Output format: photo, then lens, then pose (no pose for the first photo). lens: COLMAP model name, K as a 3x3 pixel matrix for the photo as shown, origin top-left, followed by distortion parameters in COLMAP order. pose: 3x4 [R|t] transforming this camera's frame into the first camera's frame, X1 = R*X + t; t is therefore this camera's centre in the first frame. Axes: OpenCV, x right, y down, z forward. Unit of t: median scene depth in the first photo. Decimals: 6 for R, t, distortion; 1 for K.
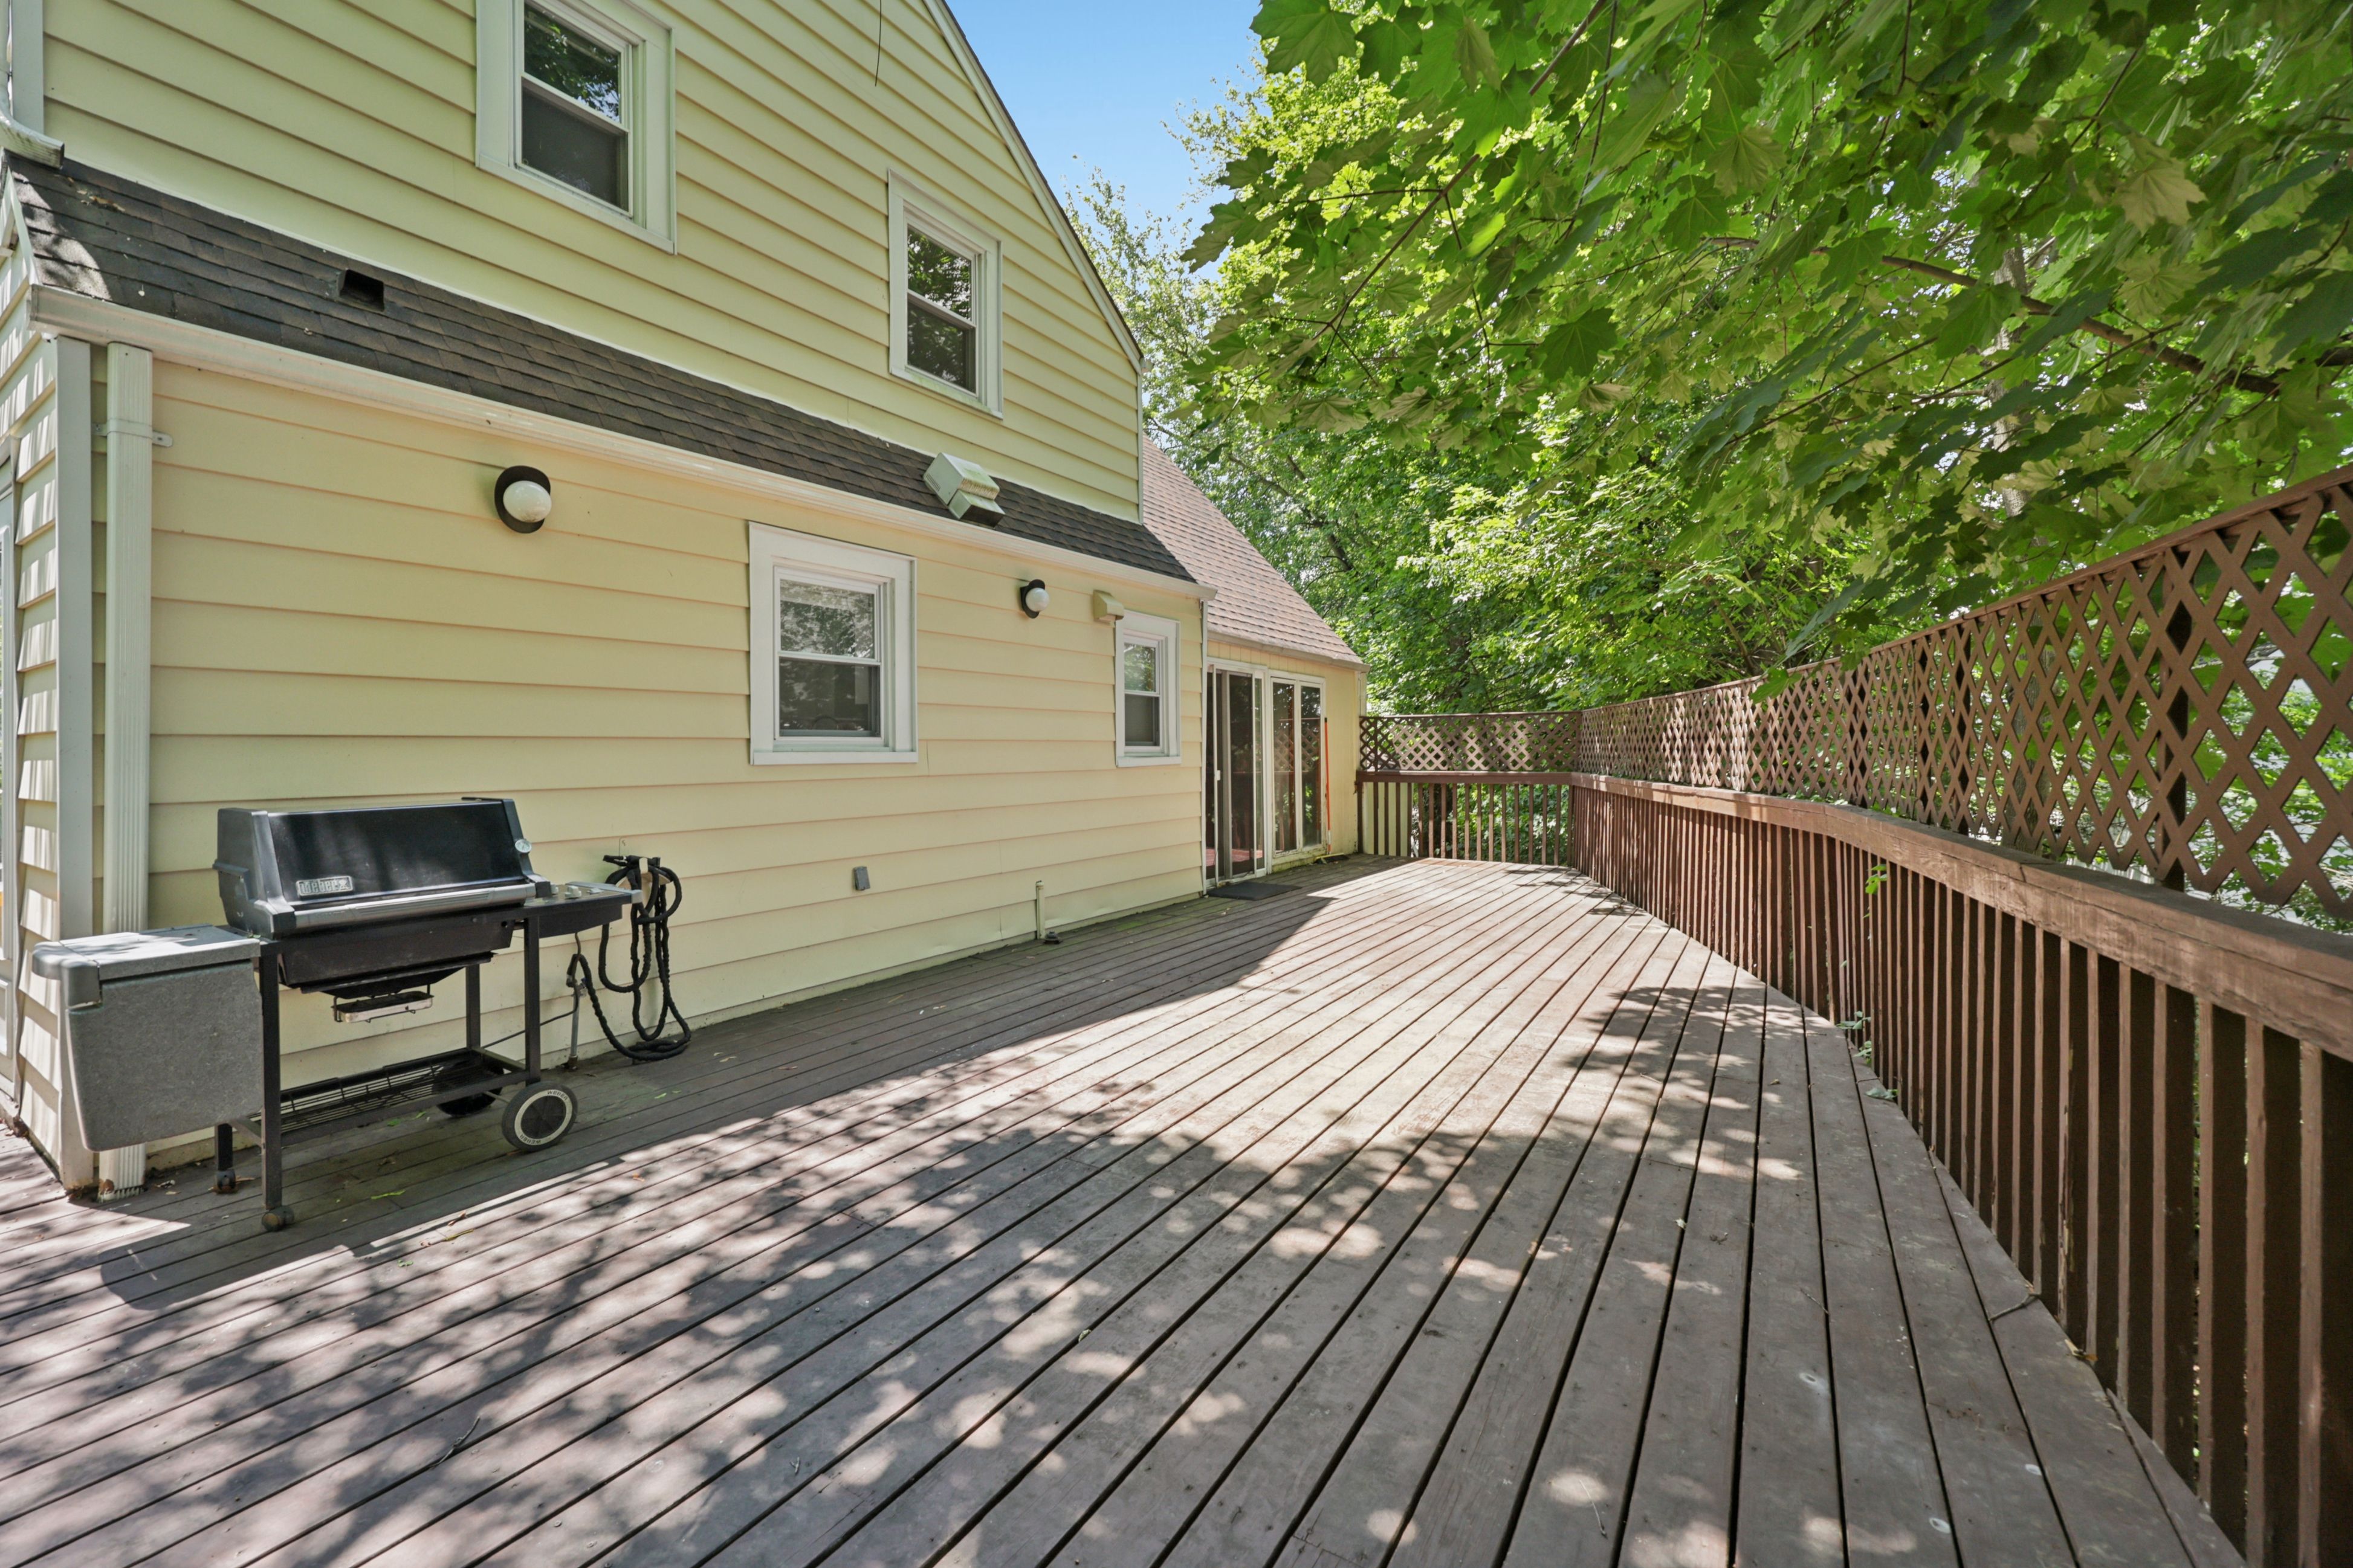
lens RADIAL K [[954.5, 0, 1165.0], [0, 954.5, 780.1], [0, 0, 1]] dist [-0.000194, 0.000823]
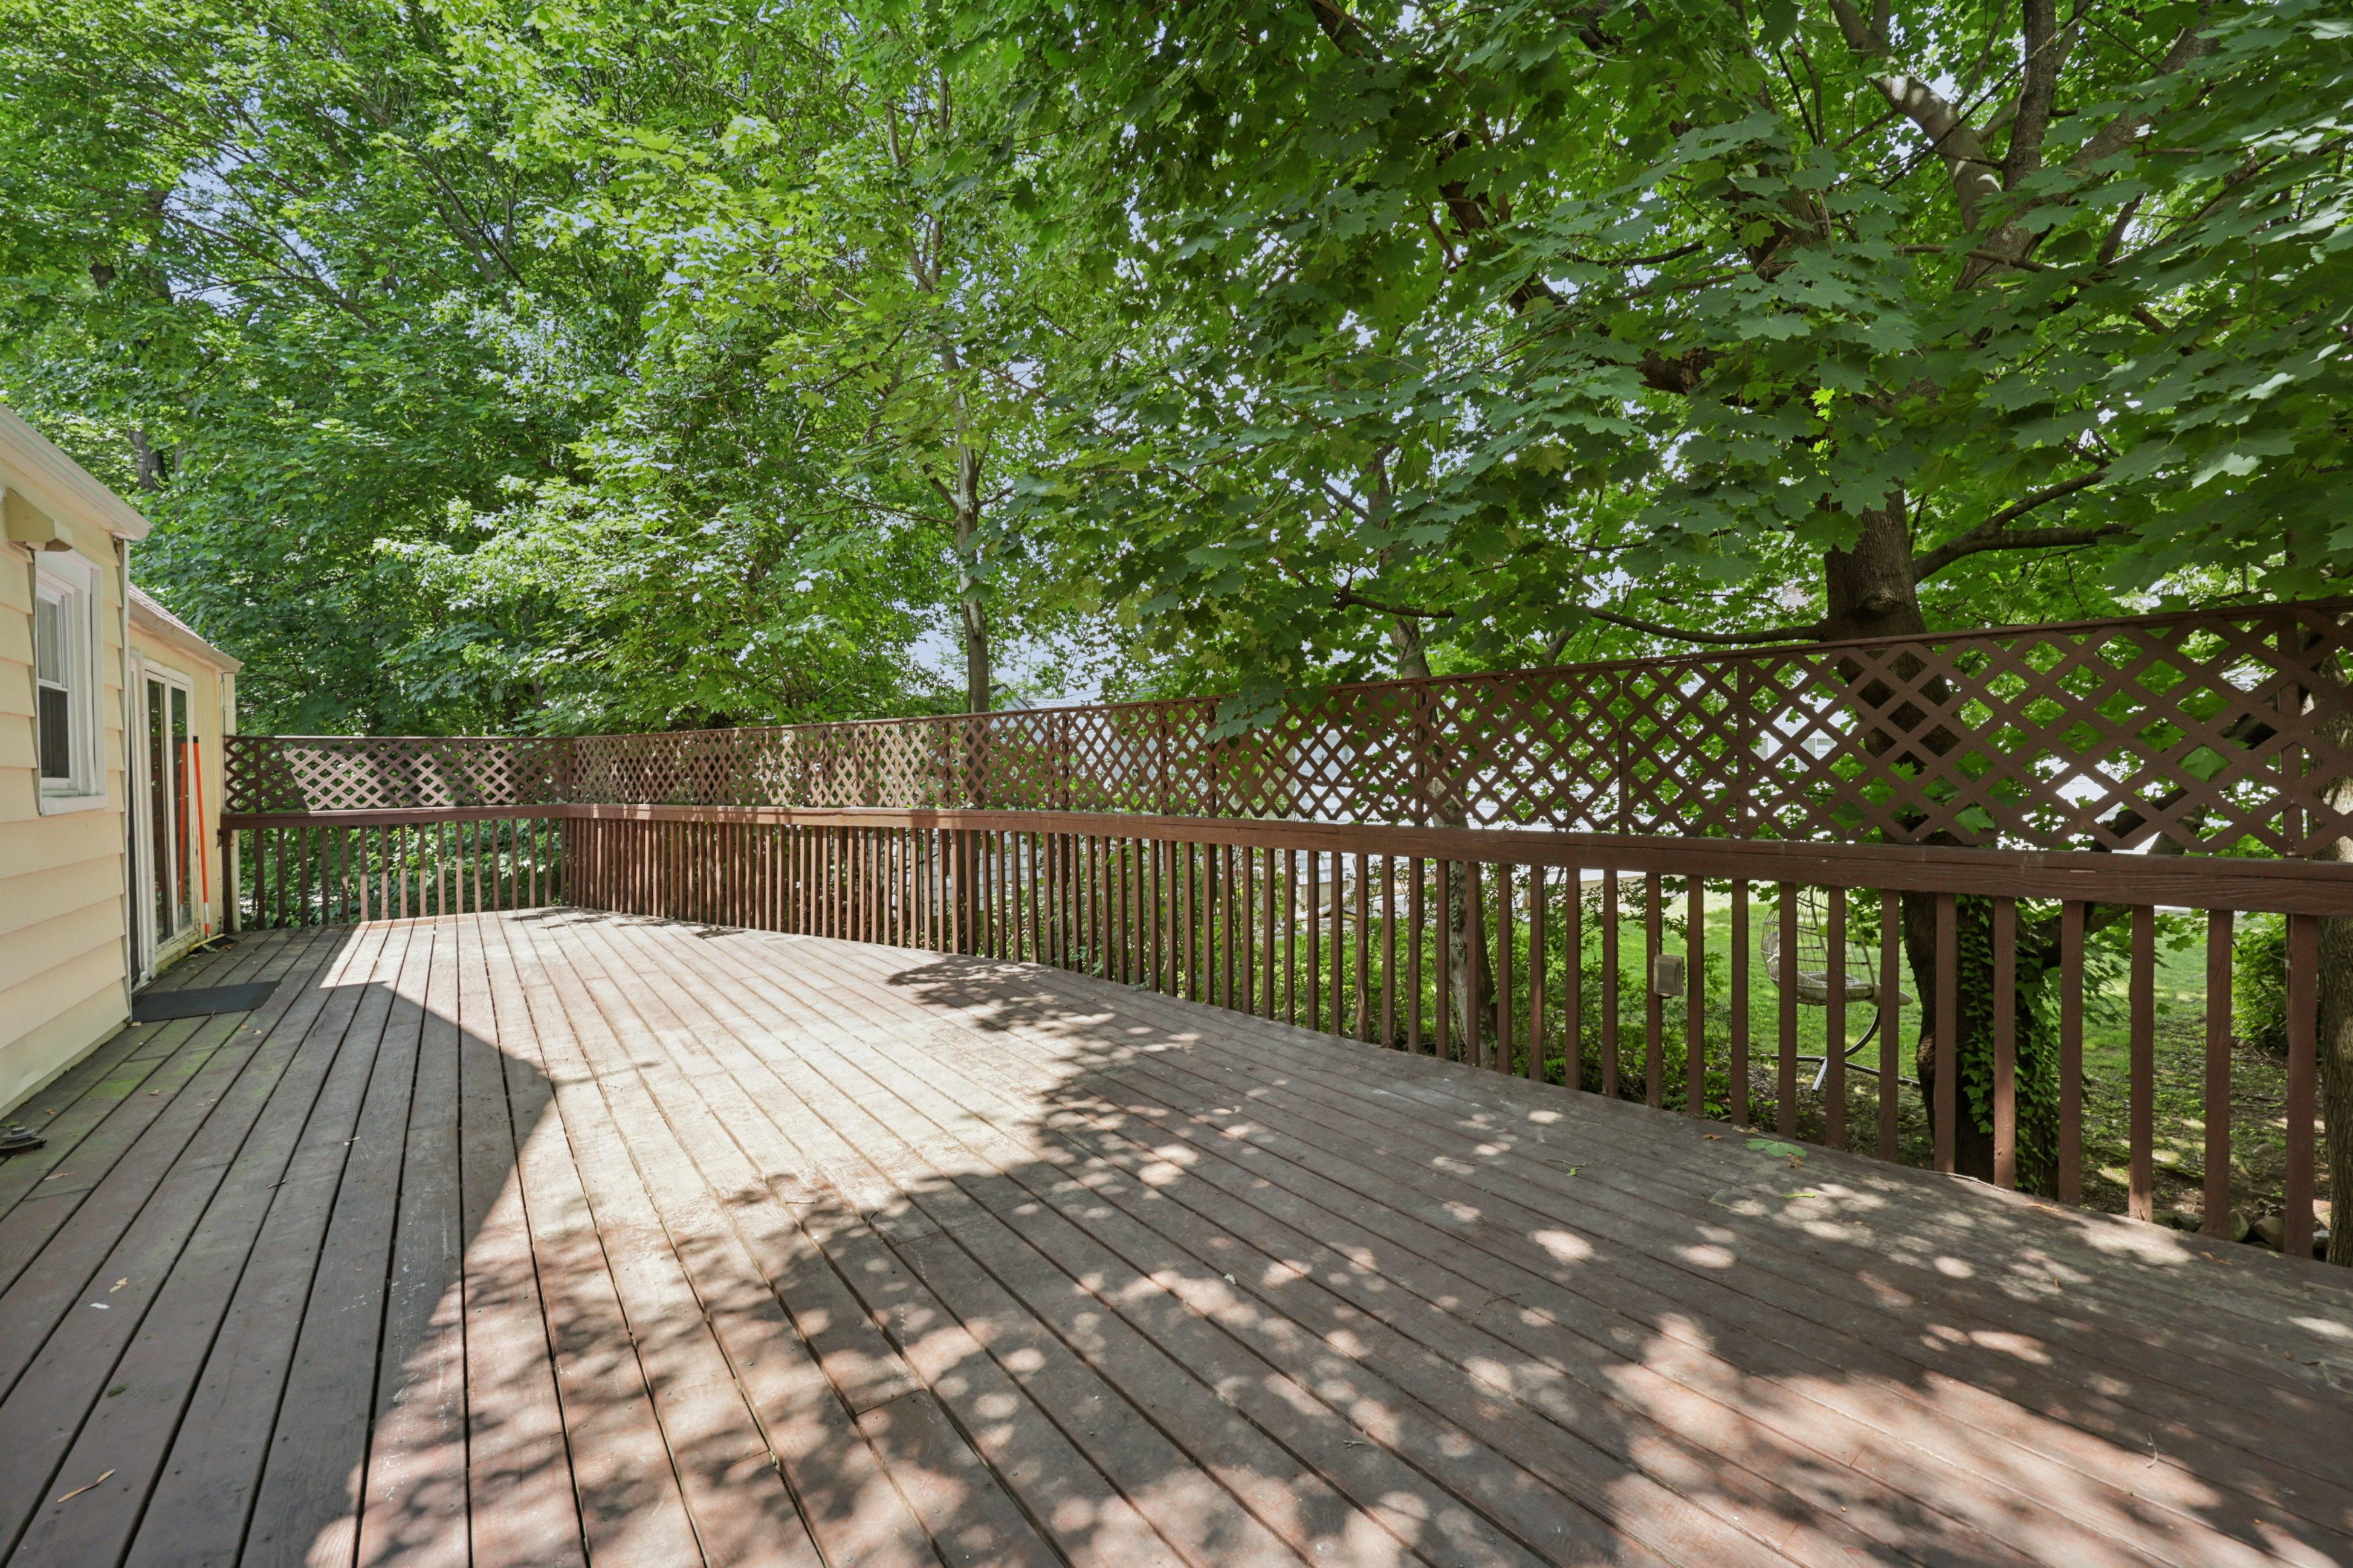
lens RADIAL K [[954.5, 0, 1166.3], [0, 954.5, 781.8], [0, 0, 1]] dist [-0.000194, 0.000823]
pose [[0.346031, -0.013177, 0.938131, -0.724452], [0.043040, 0.999072, -0.001843, -0.008171], [-0.937235, 0.041015, 0.346276, 0.404919]]
